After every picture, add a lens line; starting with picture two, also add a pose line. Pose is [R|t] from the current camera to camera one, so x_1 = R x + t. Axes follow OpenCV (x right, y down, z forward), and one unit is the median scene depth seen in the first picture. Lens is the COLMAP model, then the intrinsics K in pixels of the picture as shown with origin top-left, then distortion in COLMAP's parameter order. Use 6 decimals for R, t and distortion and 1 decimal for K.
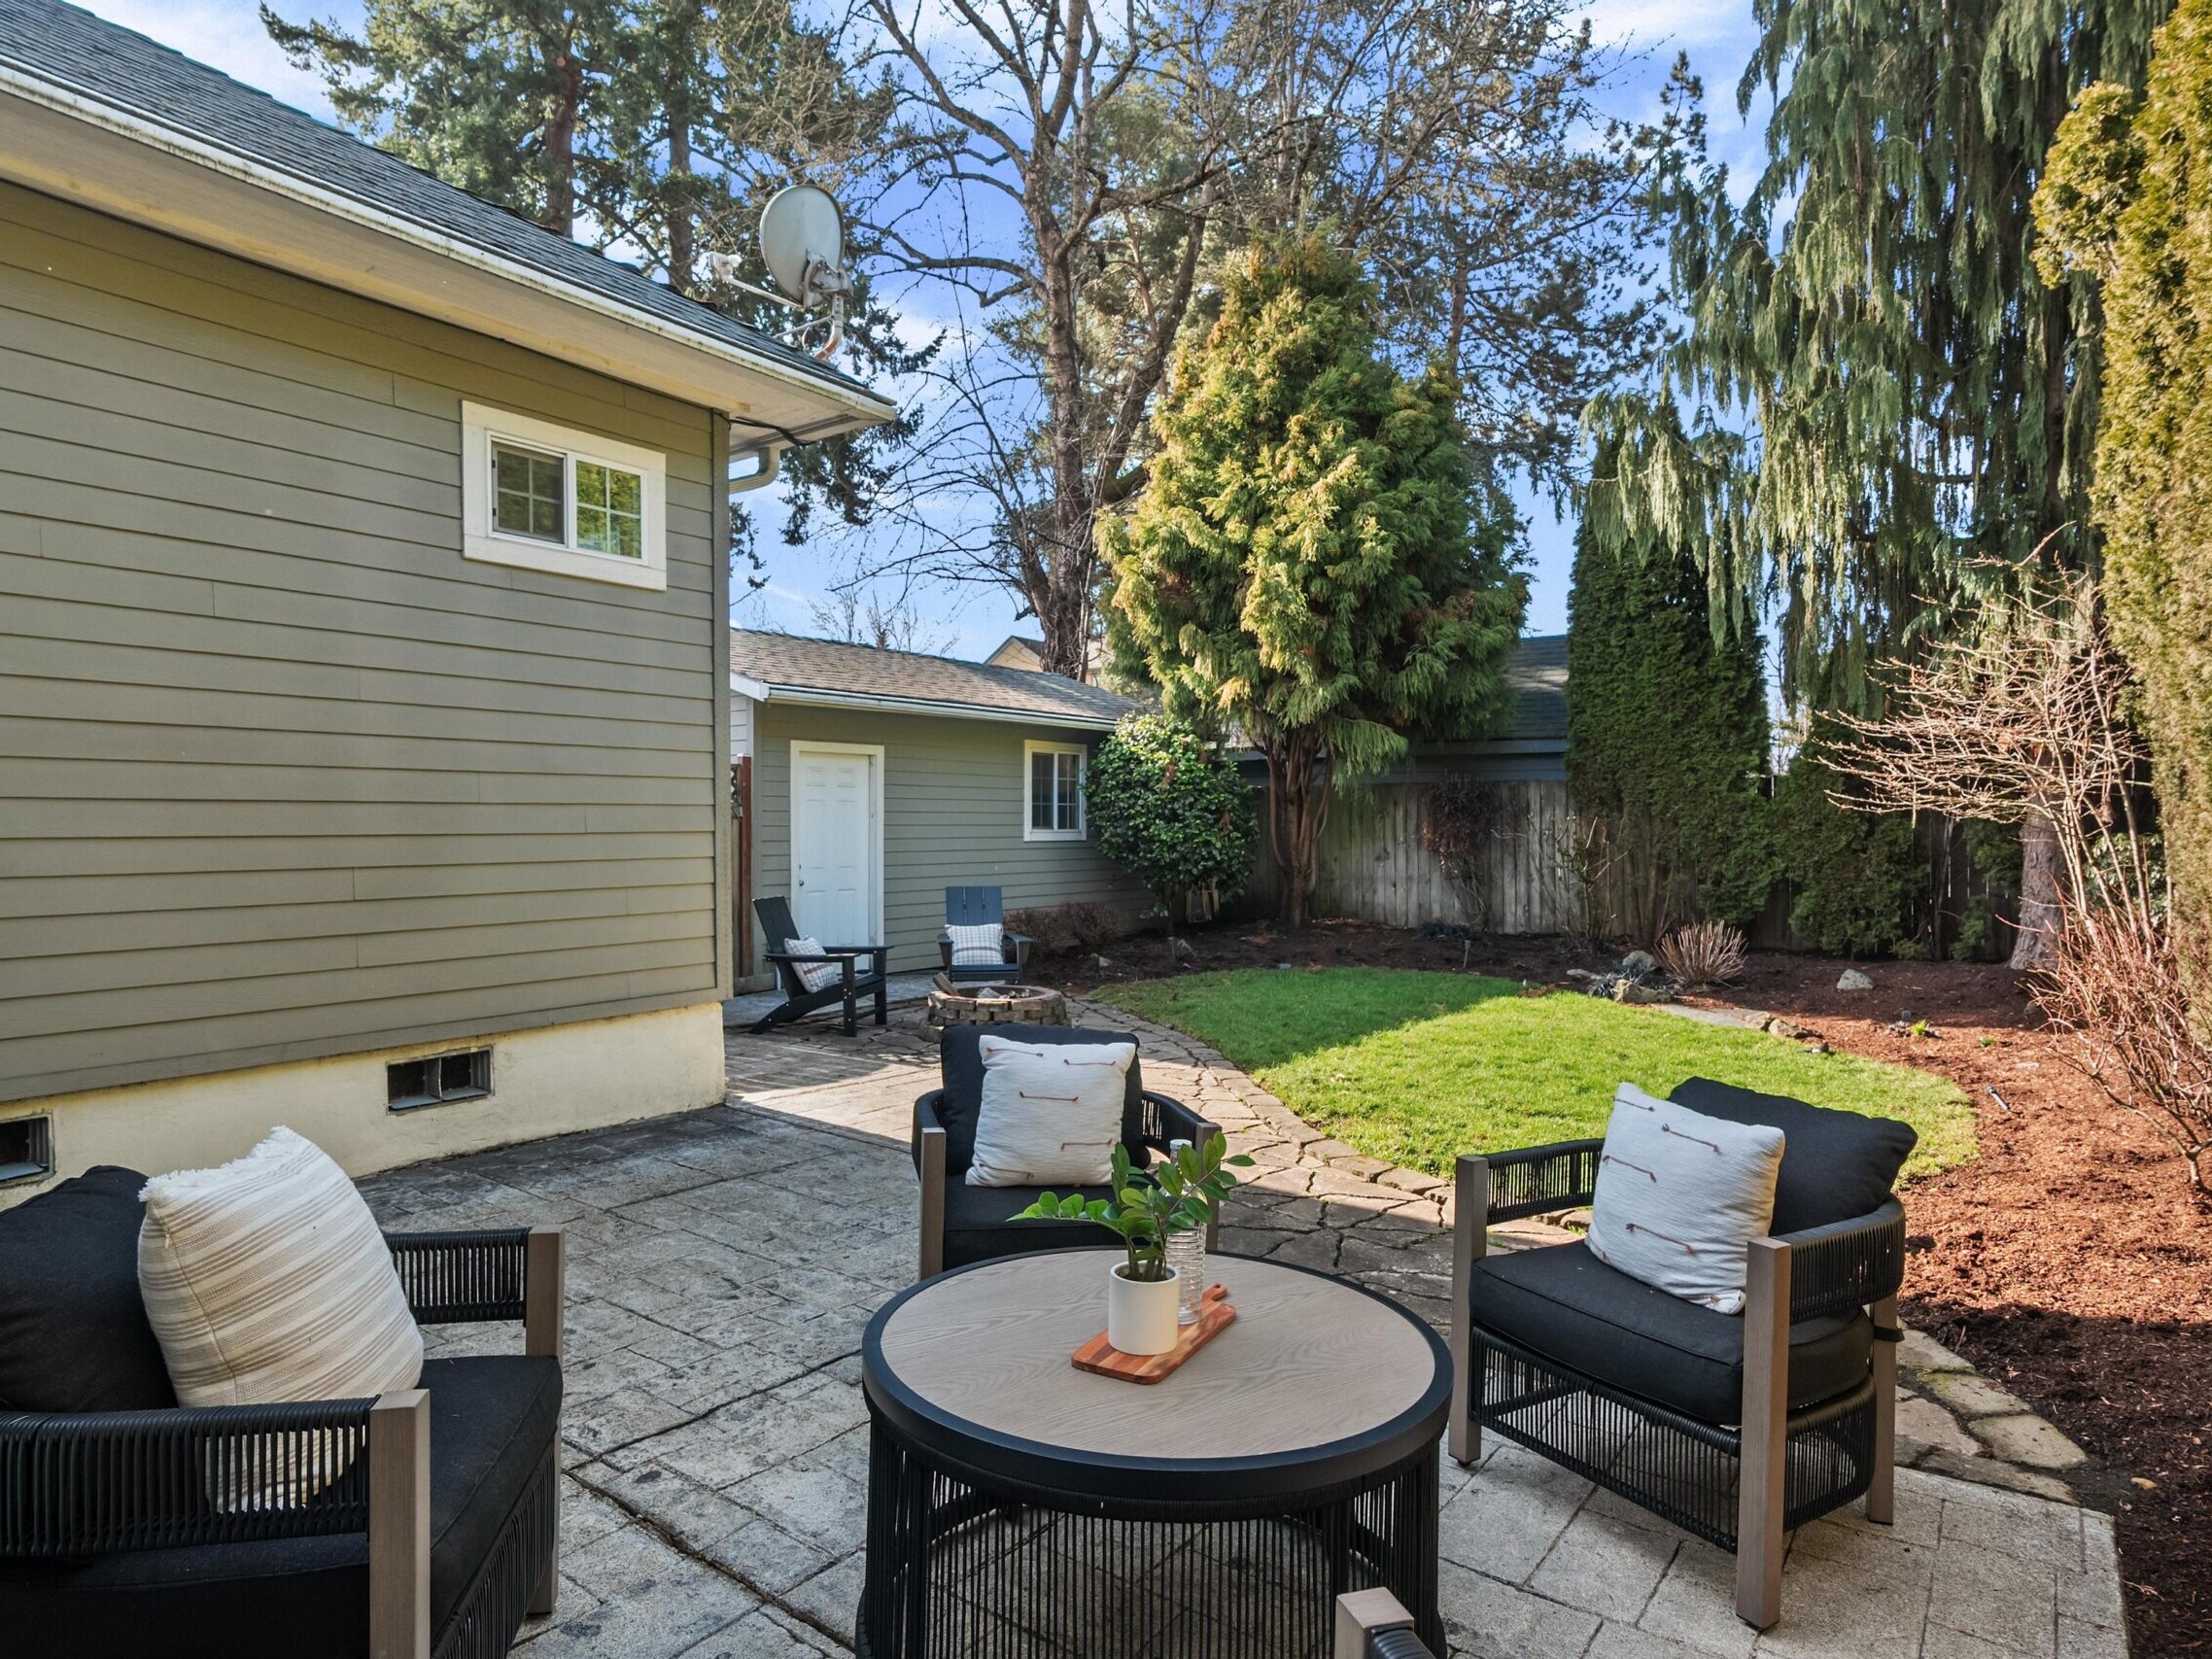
lens RADIAL K [[1230.7, 0, 1106.0], [0, 1230.7, 829.5], [0, 0, 1]] dist [0.000715, 0.000685]
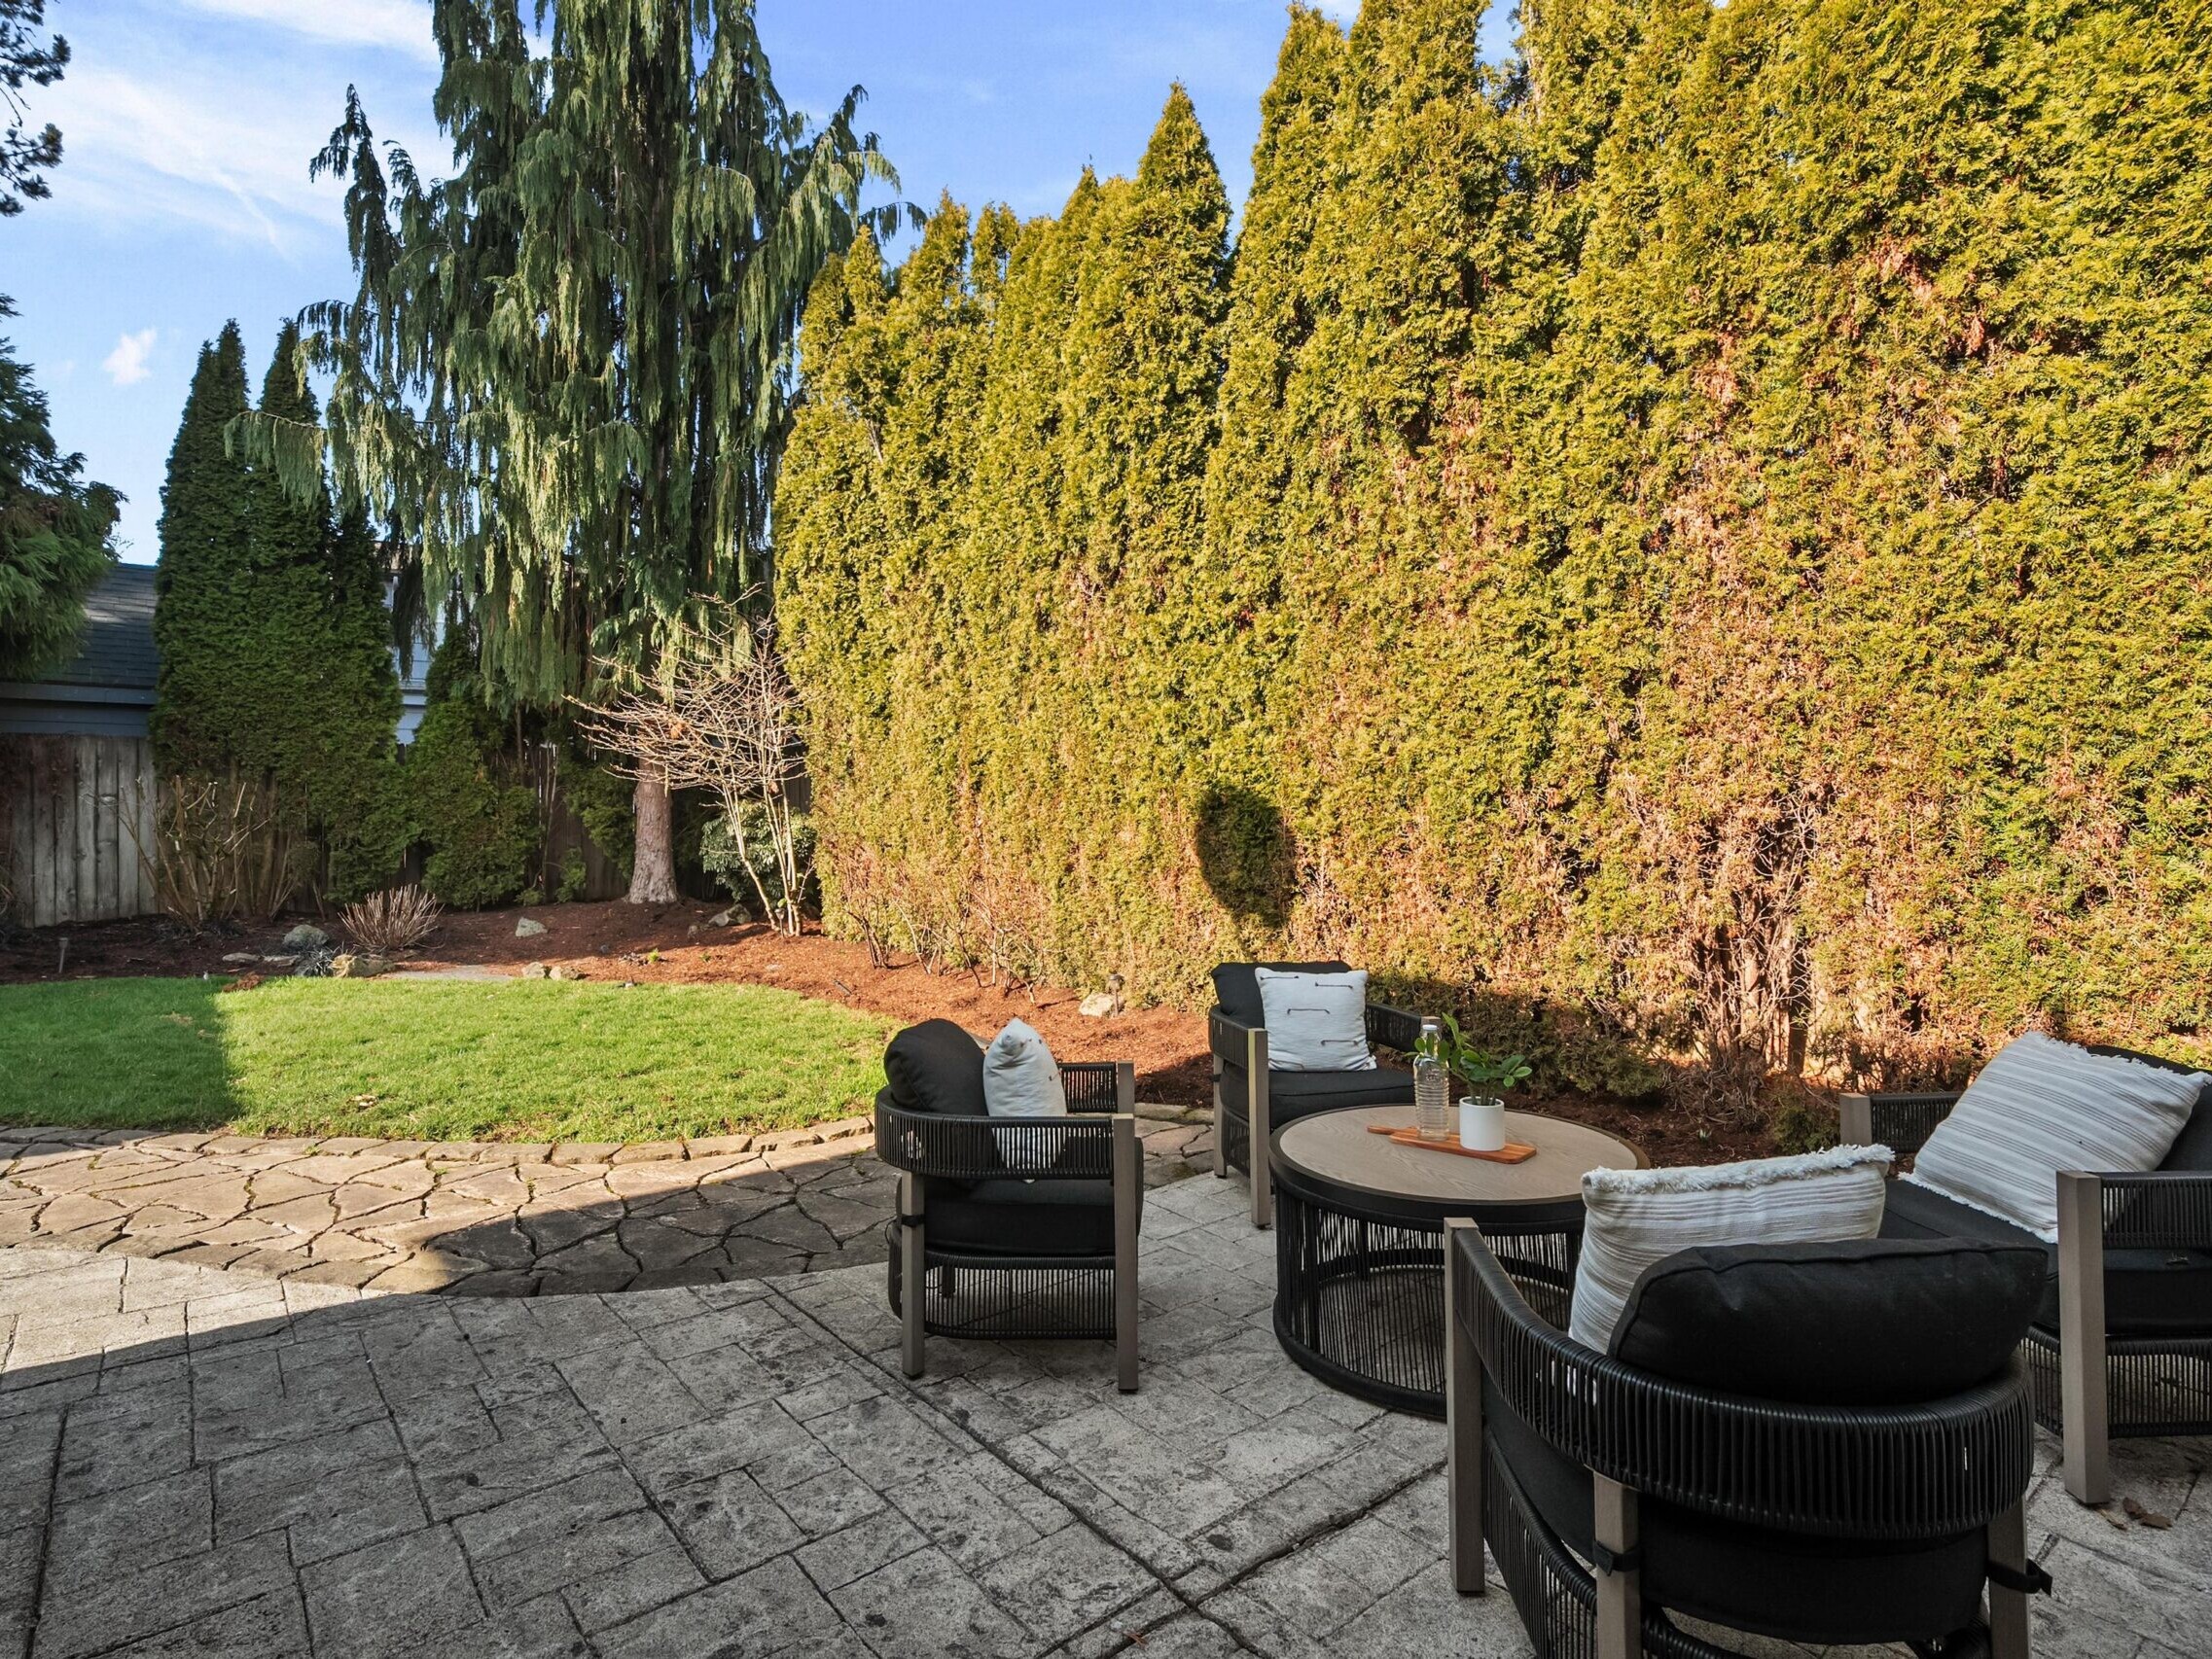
lens RADIAL K [[1125.6, 0, 1106.0], [0, 1125.6, 829.5], [0, 0, 1]] dist [-0.000086, 0.001176]
pose [[0.270986, -0.032446, 0.962036, -0.258391], [-0.005475, 0.999364, 0.035247, -0.010053], [-0.962568, -0.014818, 0.270636, 0.184691]]
